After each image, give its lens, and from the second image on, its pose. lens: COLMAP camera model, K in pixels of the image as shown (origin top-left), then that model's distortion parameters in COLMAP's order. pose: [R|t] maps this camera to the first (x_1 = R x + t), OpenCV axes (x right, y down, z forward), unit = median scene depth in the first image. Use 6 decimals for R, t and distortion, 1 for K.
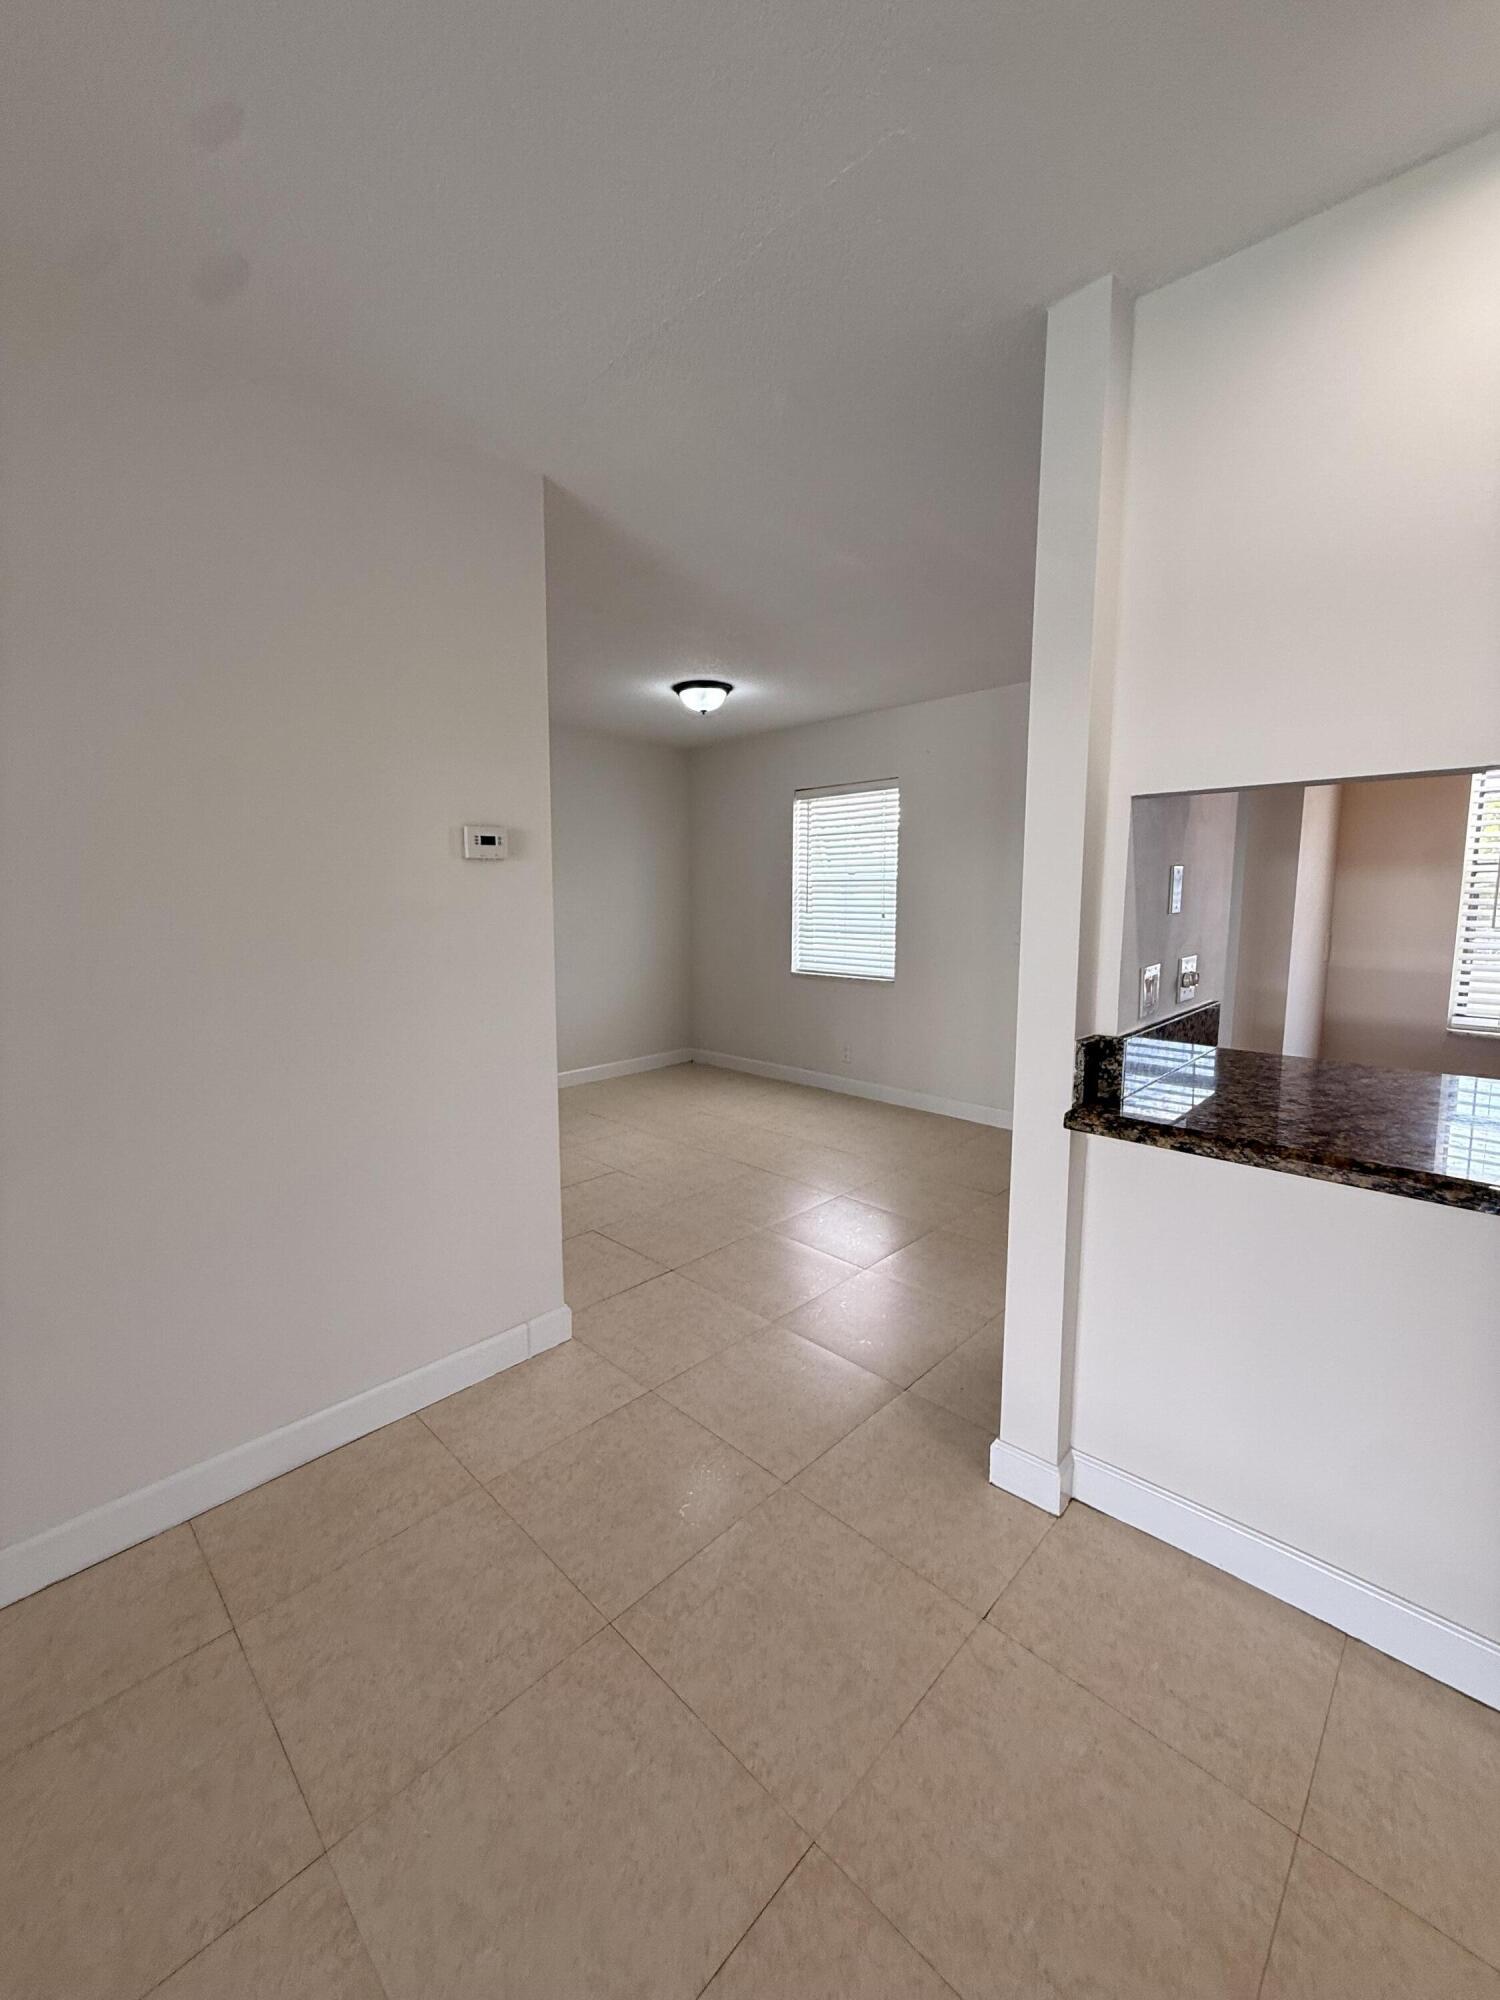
lens RADIAL K [[800.4, 0, 749.2], [0, 800.4, 991.0], [0, 0, 1]] dist [0.008306, -0.000132]
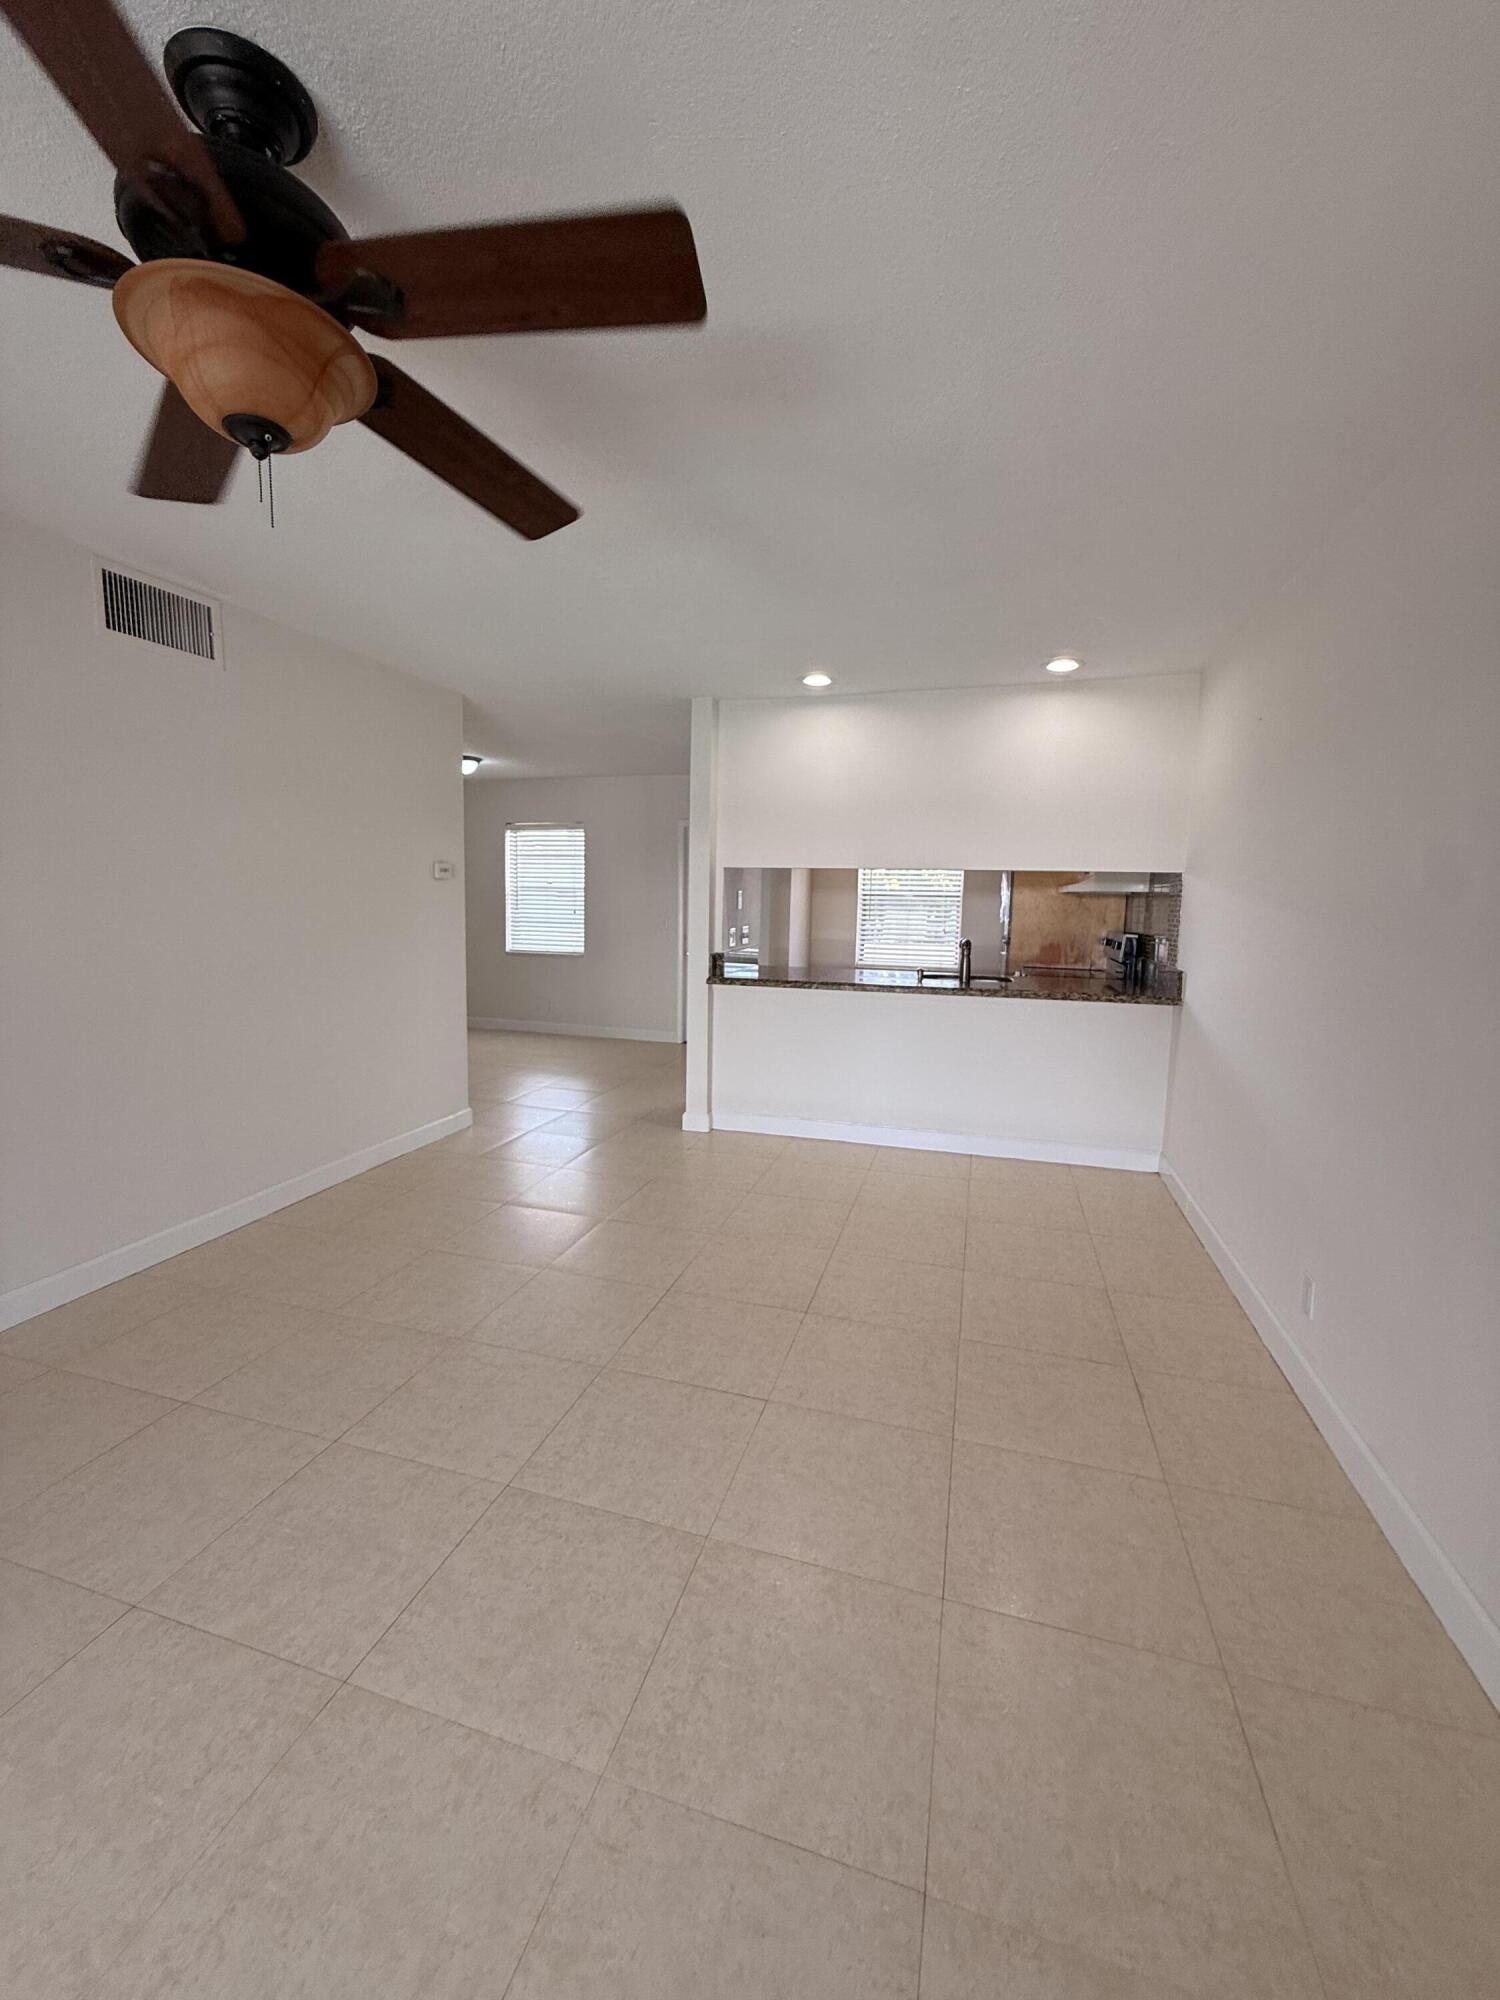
lens RADIAL K [[800.4, 0, 747.3], [0, 800.4, 998.8], [0, 0, 1]] dist [0.008306, -0.000132]
pose [[0.887085, -0.037738, 0.460061, -0.560753], [0.034452, 0.999286, 0.015539, 0.132925], [-0.460319, 0.002066, 0.887751, -1.130443]]
